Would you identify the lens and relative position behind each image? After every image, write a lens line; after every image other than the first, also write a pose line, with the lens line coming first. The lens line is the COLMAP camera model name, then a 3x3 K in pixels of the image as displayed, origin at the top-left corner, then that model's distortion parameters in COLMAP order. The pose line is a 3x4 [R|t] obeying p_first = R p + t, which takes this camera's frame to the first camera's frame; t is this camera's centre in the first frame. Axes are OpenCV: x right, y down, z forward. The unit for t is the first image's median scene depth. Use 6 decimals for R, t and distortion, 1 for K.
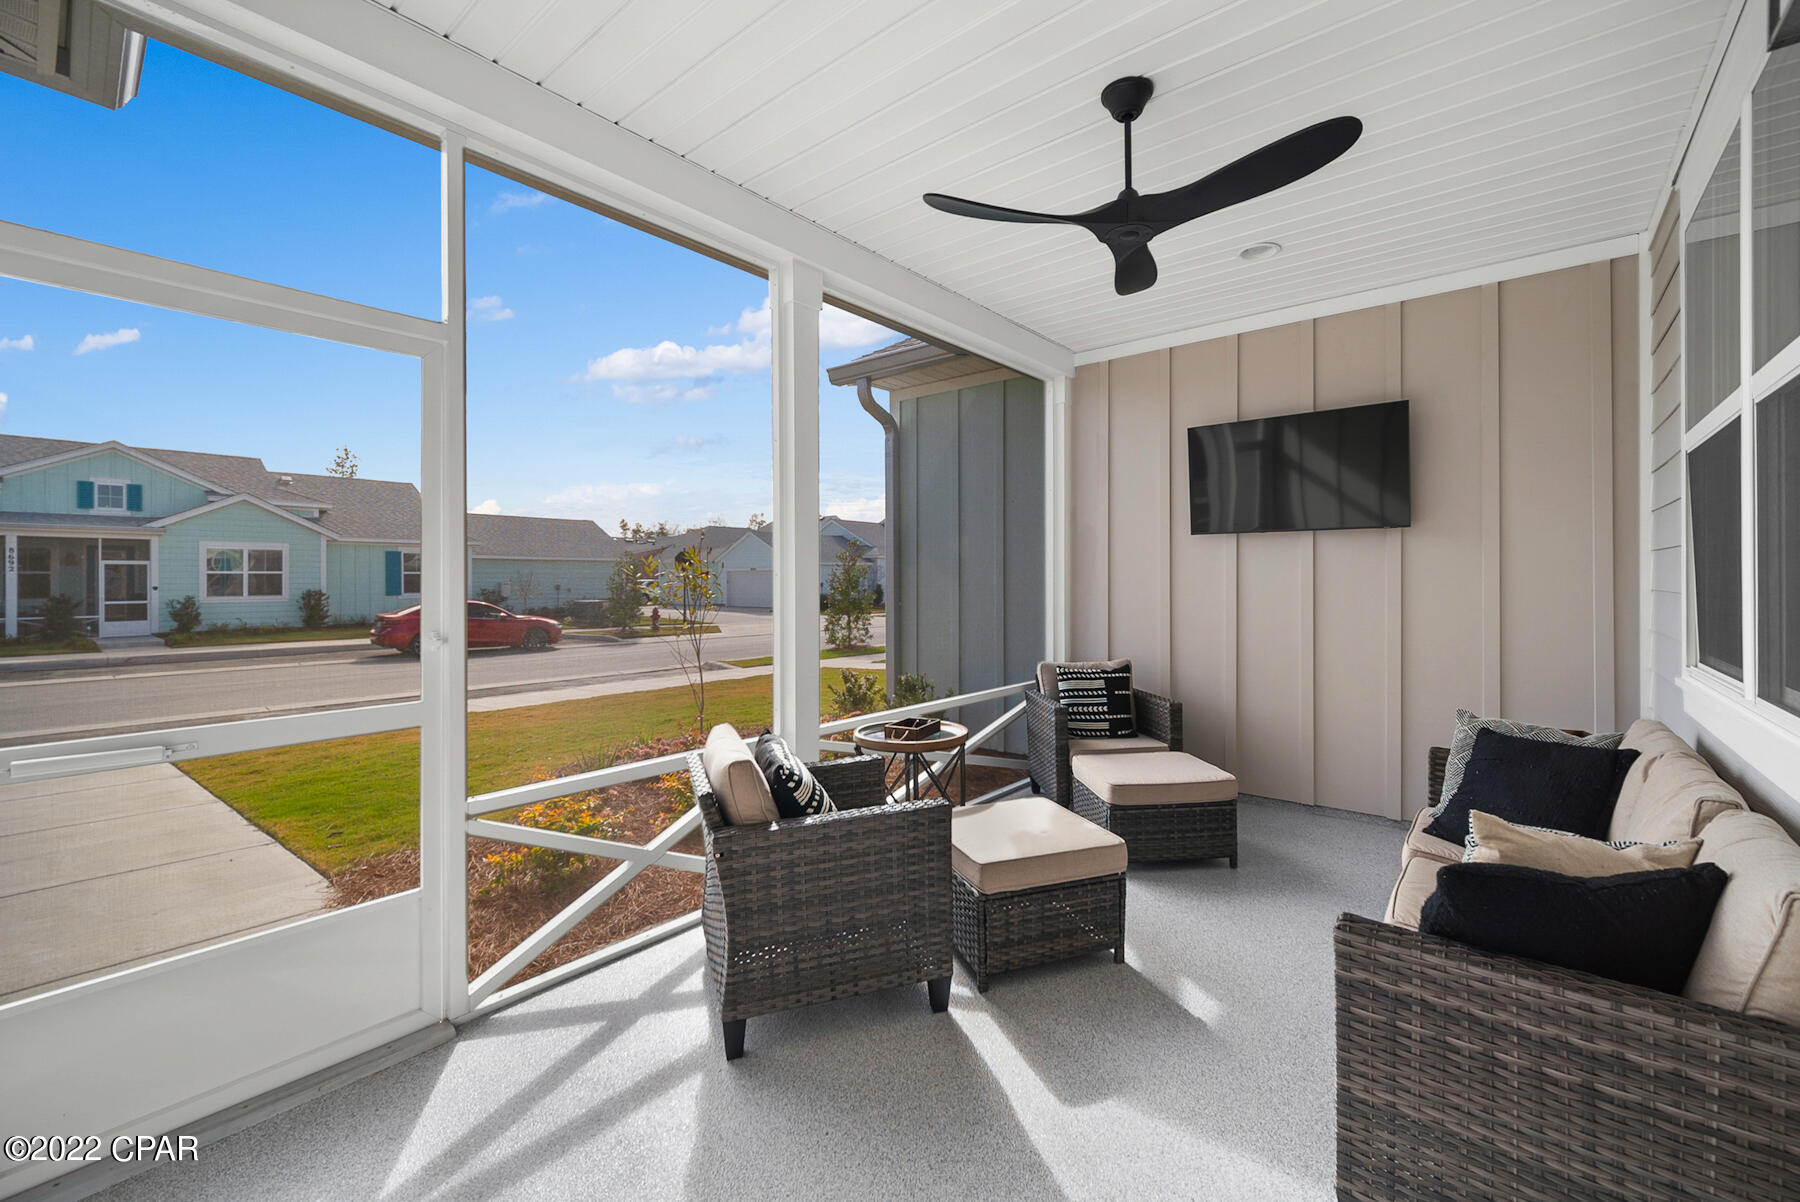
lens RADIAL K [[751.4, 0, 901.7], [0, 751.4, 577.6], [0, 0, 1]] dist [0.000470, 0.000064]
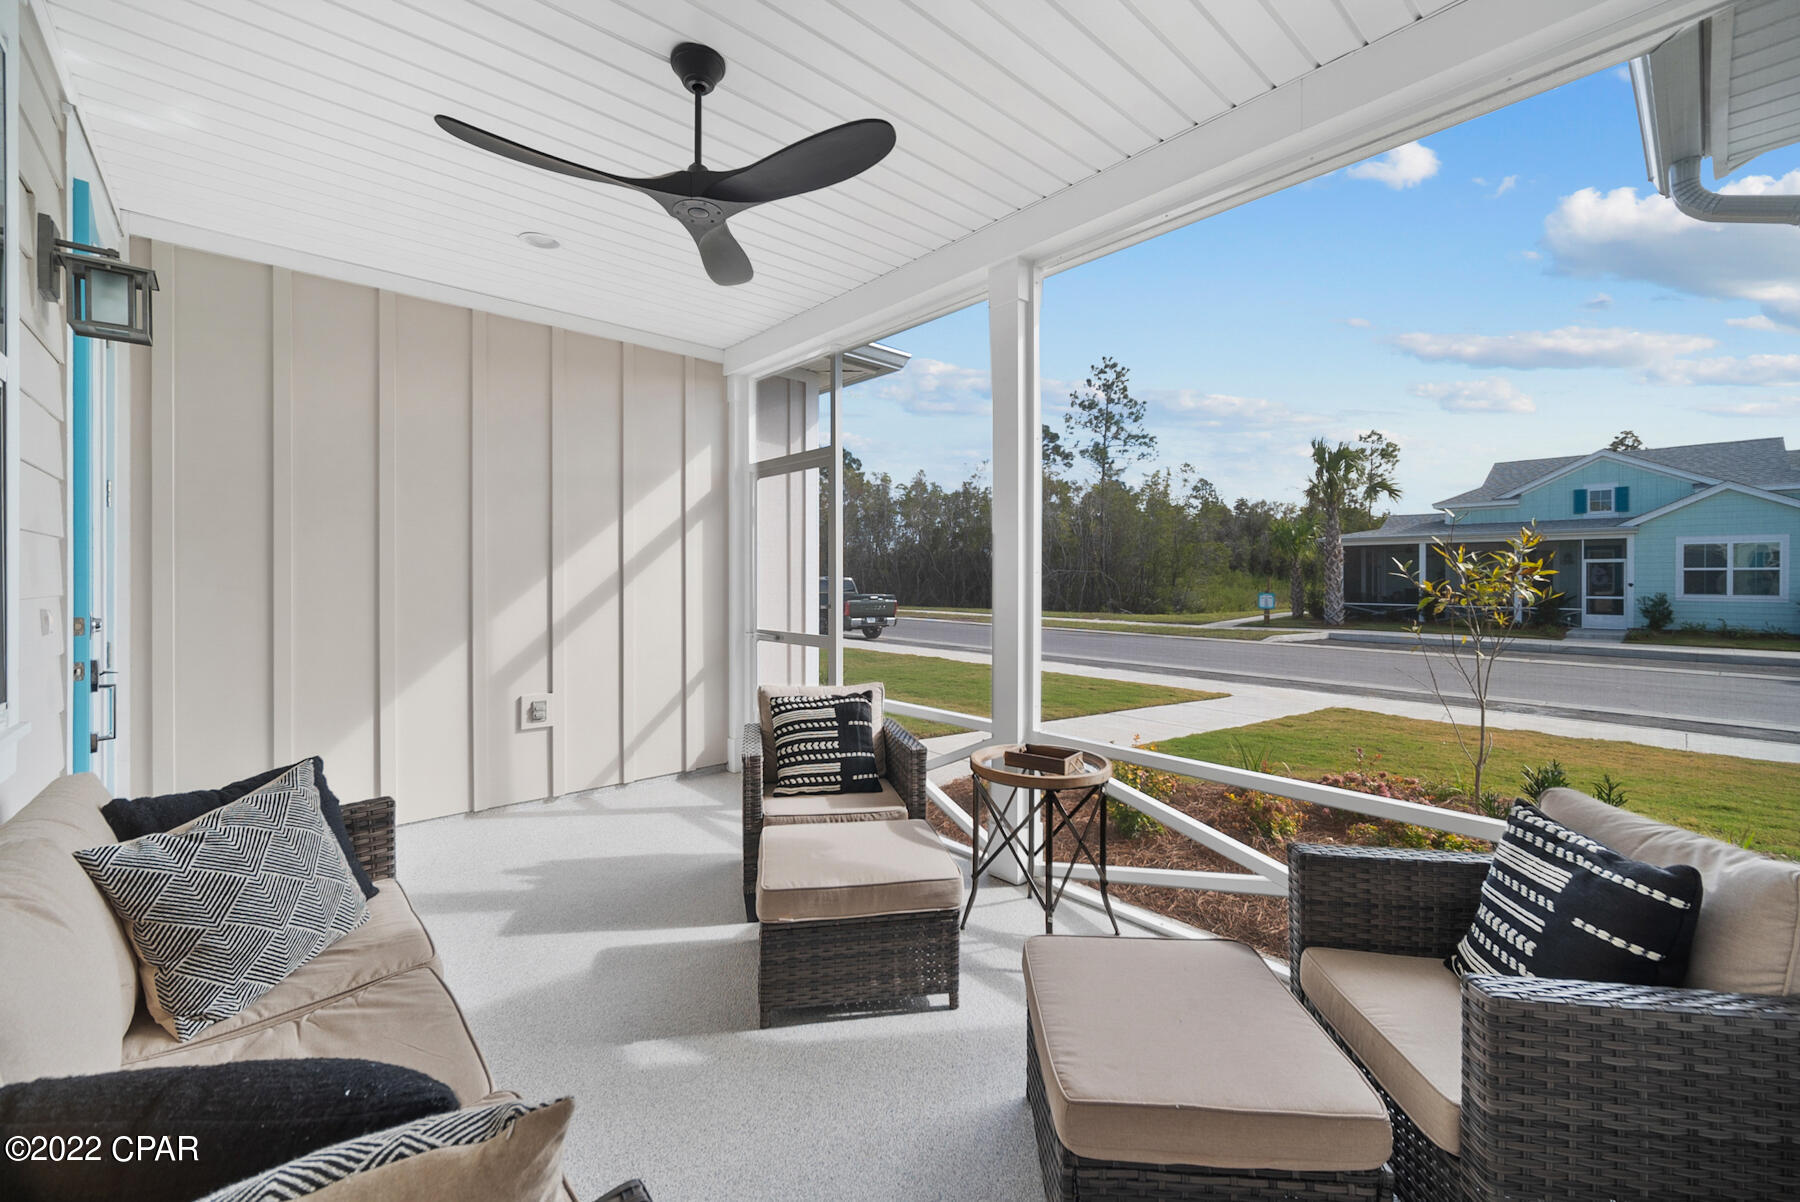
lens RADIAL K [[732.3, 0, 924.9], [0, 732.3, 605.7], [0, 0, 1]] dist [-0.001433, -0.000098]
pose [[-0.139899, 0.043999, -0.989188, 0.147213], [-0.001552, 0.999001, 0.044655, -0.000974], [0.990165, 0.007783, -0.139691, 0.174503]]
